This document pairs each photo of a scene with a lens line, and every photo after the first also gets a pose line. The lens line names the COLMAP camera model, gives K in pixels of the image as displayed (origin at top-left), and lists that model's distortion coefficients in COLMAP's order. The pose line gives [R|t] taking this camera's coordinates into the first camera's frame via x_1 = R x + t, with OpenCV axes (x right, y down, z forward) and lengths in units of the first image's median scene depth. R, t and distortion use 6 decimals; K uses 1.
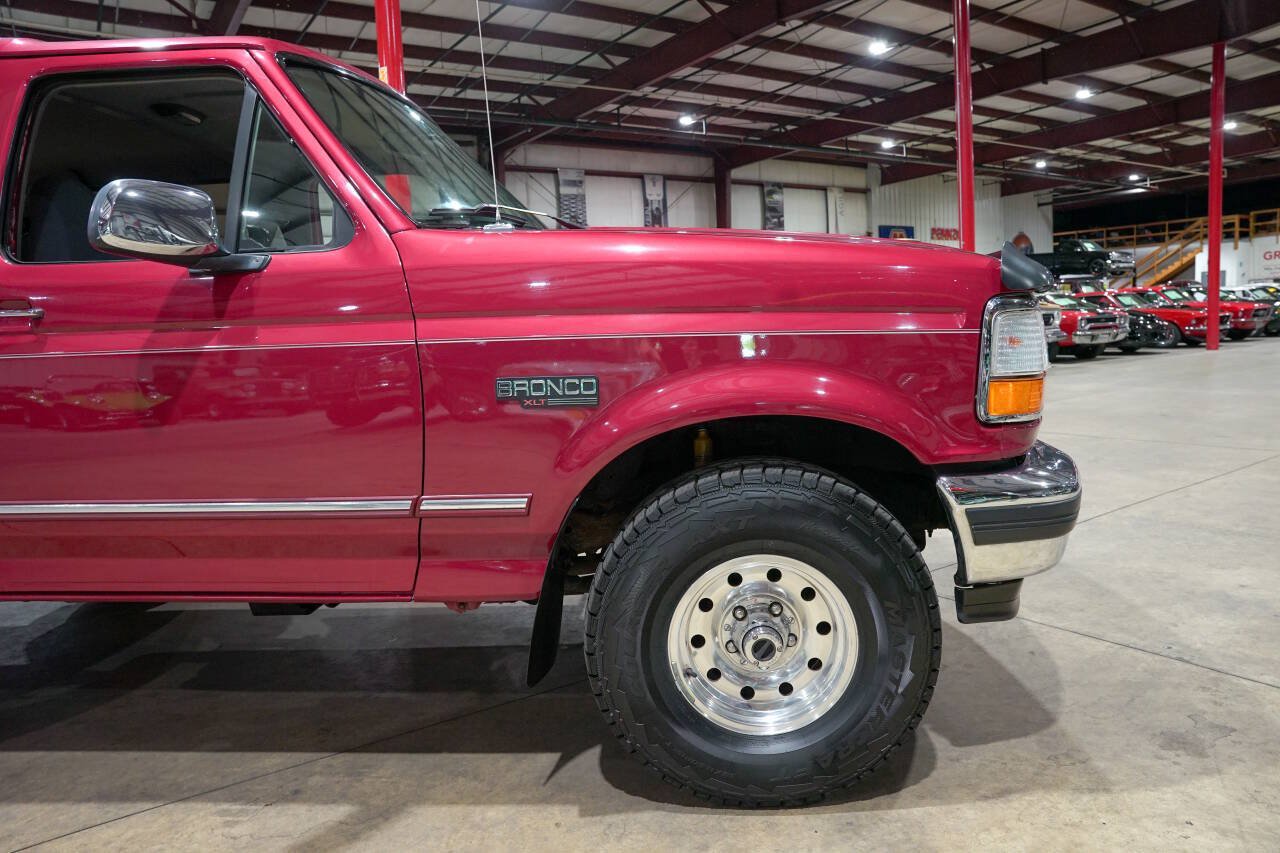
lens RADIAL K [[875.9, 0, 643.4], [0, 875.9, 427.4], [0, 0, 1]] dist [-0.142899, 0.112722]
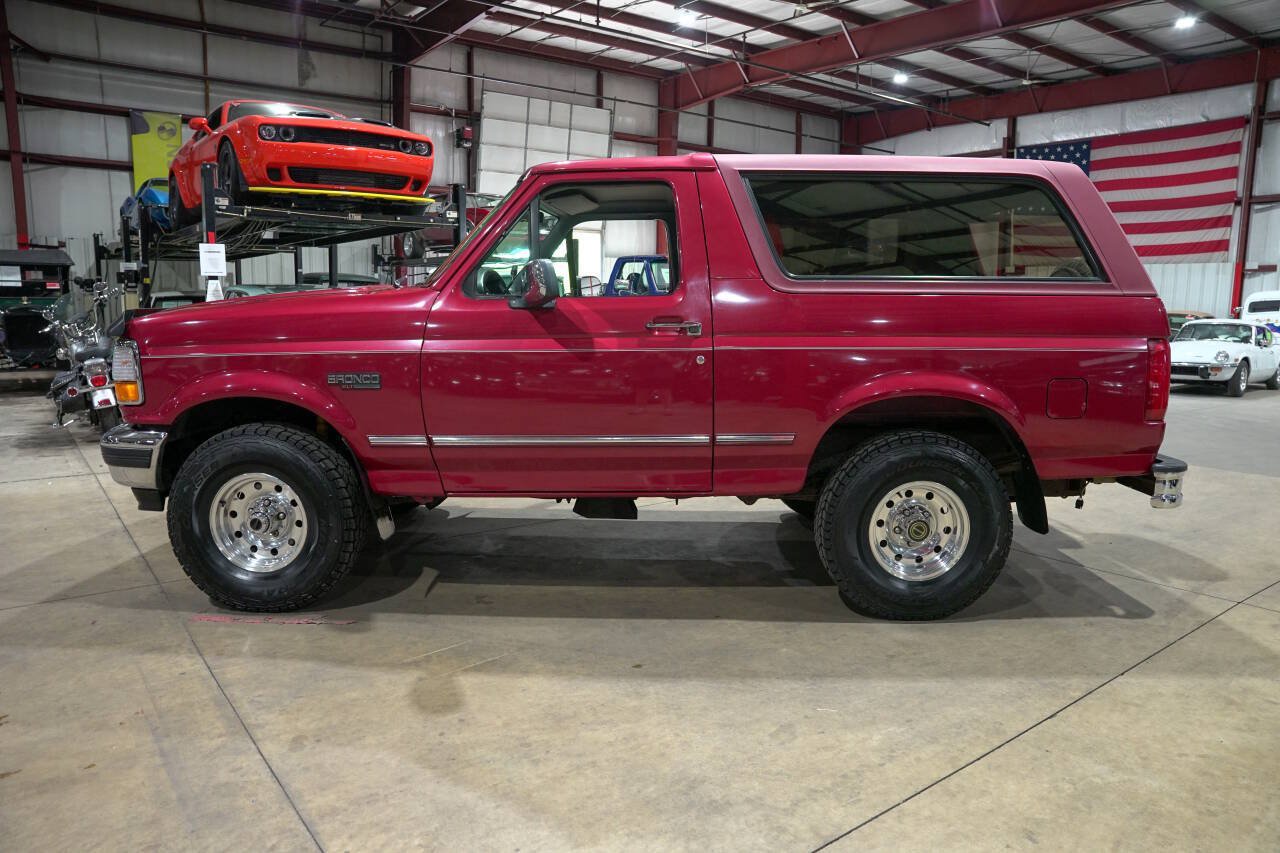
lens RADIAL K [[875.9, 0, 643.4], [0, 875.9, 427.4], [0, 0, 1]] dist [-0.142899, 0.112722]
pose [[-0.997670, 0.045795, -0.050562, -0.055761], [0.030940, 0.964324, 0.262912, -0.053910], [0.060798, 0.260735, -0.963494, 0.385508]]
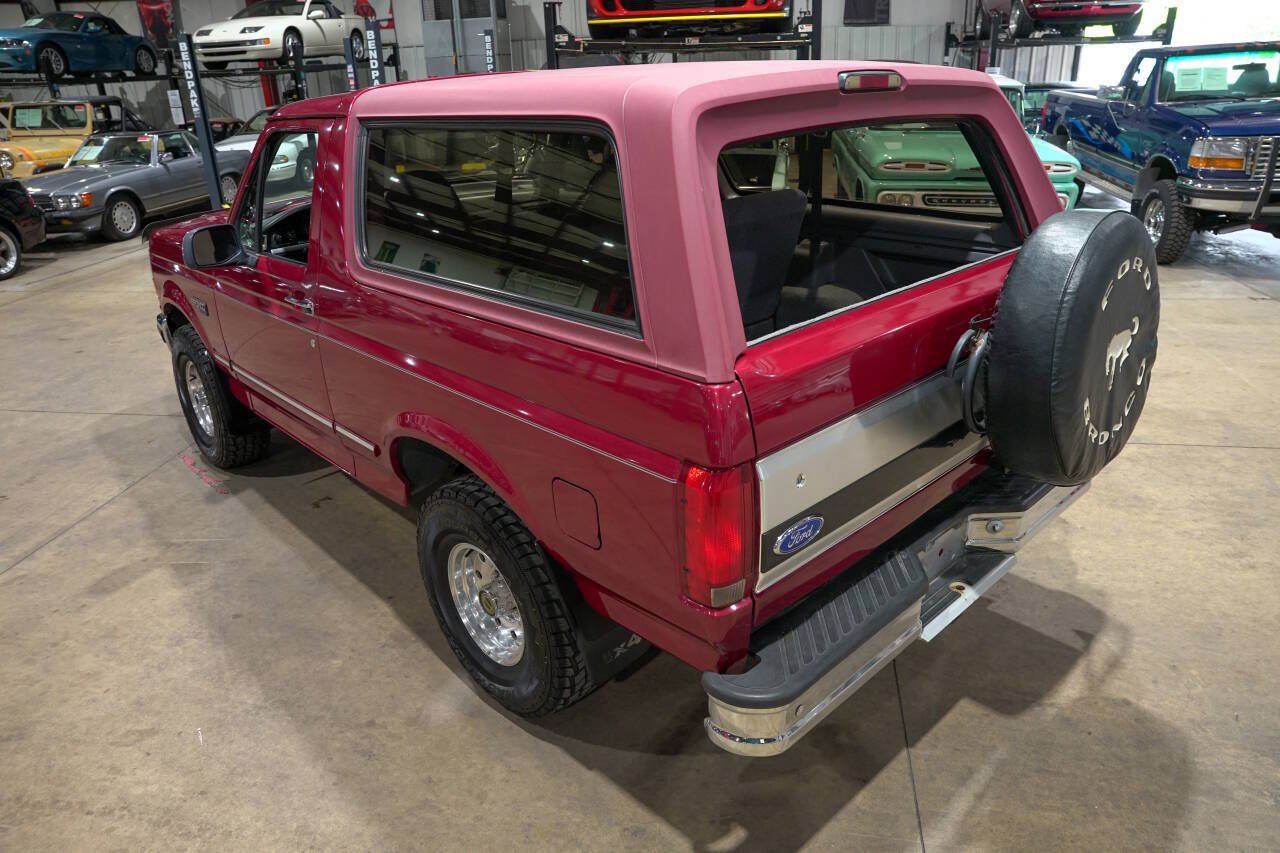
lens RADIAL K [[875.9, 0, 643.4], [0, 875.9, 427.4], [0, 0, 1]] dist [-0.142899, 0.112722]
pose [[-0.729241, -0.200176, 0.654322, -0.234281], [0.152171, 0.884862, 0.440299, -0.067827], [-0.667121, 0.420653, -0.614817, 0.273276]]
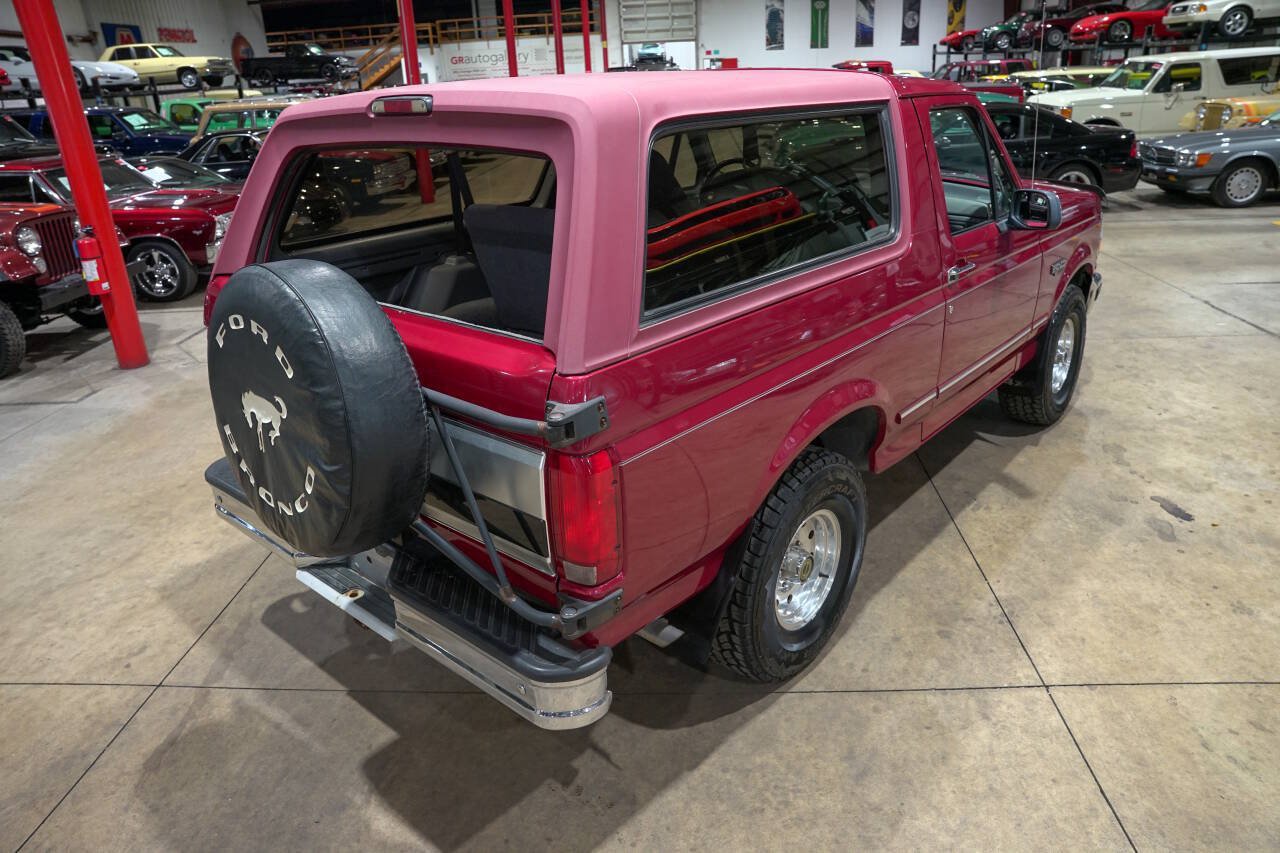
lens RADIAL K [[875.9, 0, 643.4], [0, 875.9, 427.4], [0, 0, 1]] dist [-0.142899, 0.112722]
pose [[0.605759, -0.287769, 0.741785, -0.255685], [0.111655, 0.953823, 0.278847, -0.038586], [-0.787775, -0.086090, 0.609917, 0.044007]]
